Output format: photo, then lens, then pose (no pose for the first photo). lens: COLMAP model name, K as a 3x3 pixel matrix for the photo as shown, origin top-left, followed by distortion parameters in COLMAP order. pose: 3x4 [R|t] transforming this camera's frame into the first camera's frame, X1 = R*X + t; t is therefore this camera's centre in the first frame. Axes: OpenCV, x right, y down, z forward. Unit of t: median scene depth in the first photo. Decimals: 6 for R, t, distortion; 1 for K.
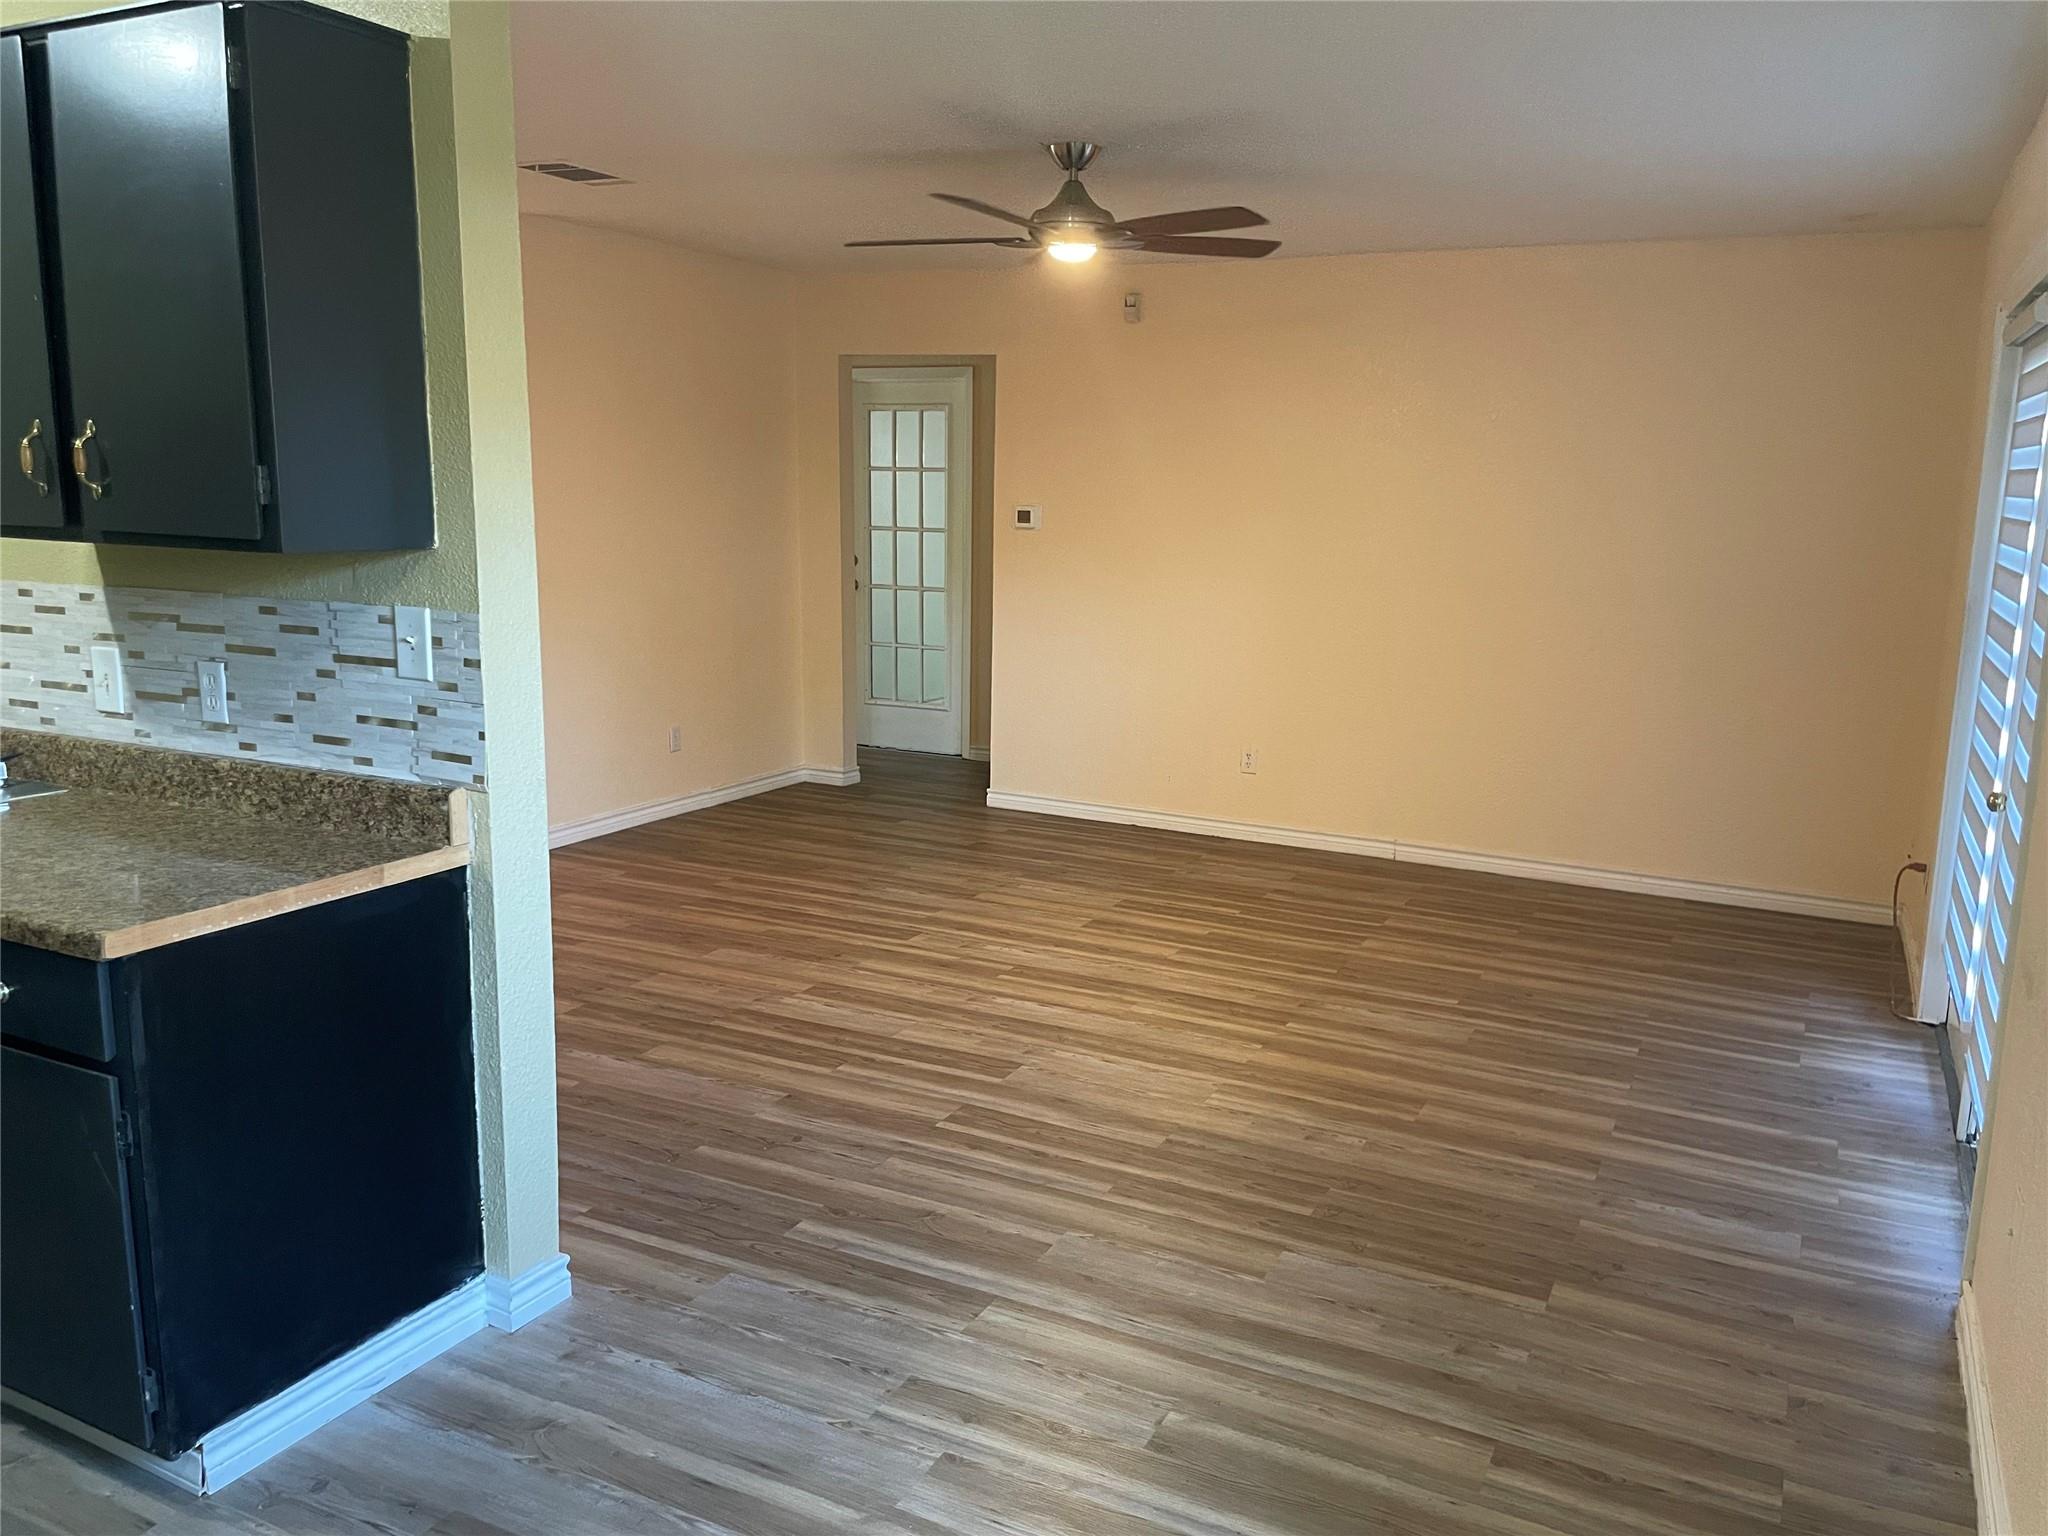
lens RADIAL K [[1555.2, 0, 1036.9], [0, 1555.2, 773.2], [0, 0, 1]] dist [0.076170, -0.095492]
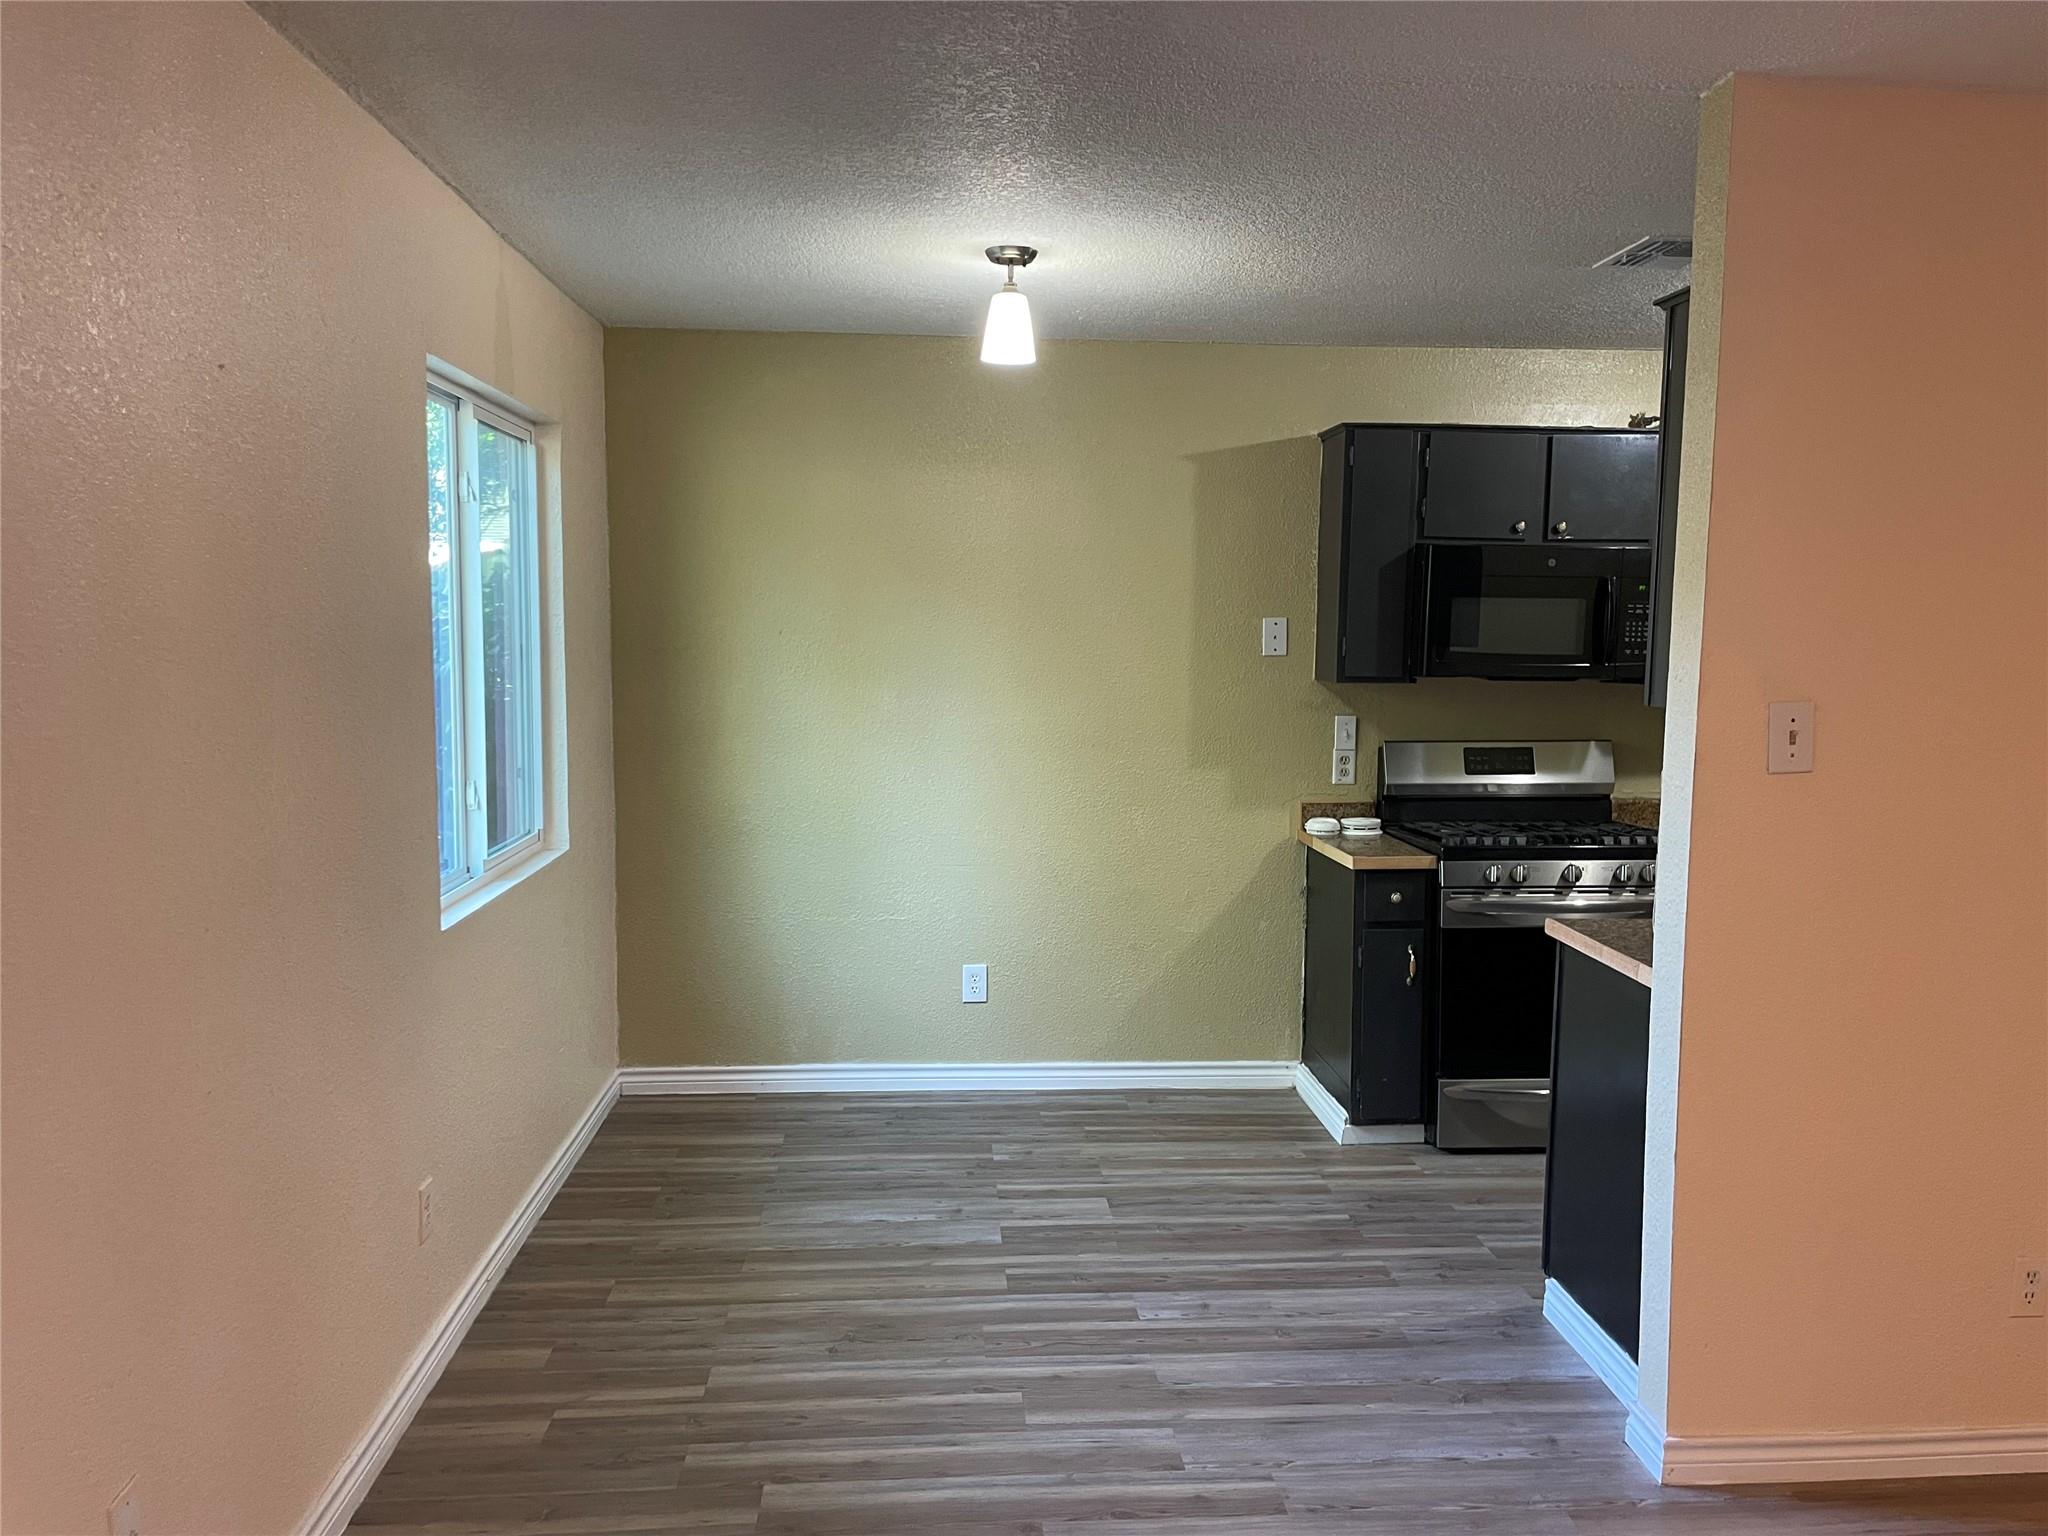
lens RADIAL K [[1555.2, 0, 1006.9], [0, 1555.2, 785.0], [0, 0, 1]] dist [0.076170, -0.095492]
pose [[-0.867705, 0.024031, -0.496499, 0.567278], [-0.118274, 0.960164, 0.253173, -0.301259], [0.482804, 0.278403, -0.830296, 1.617275]]
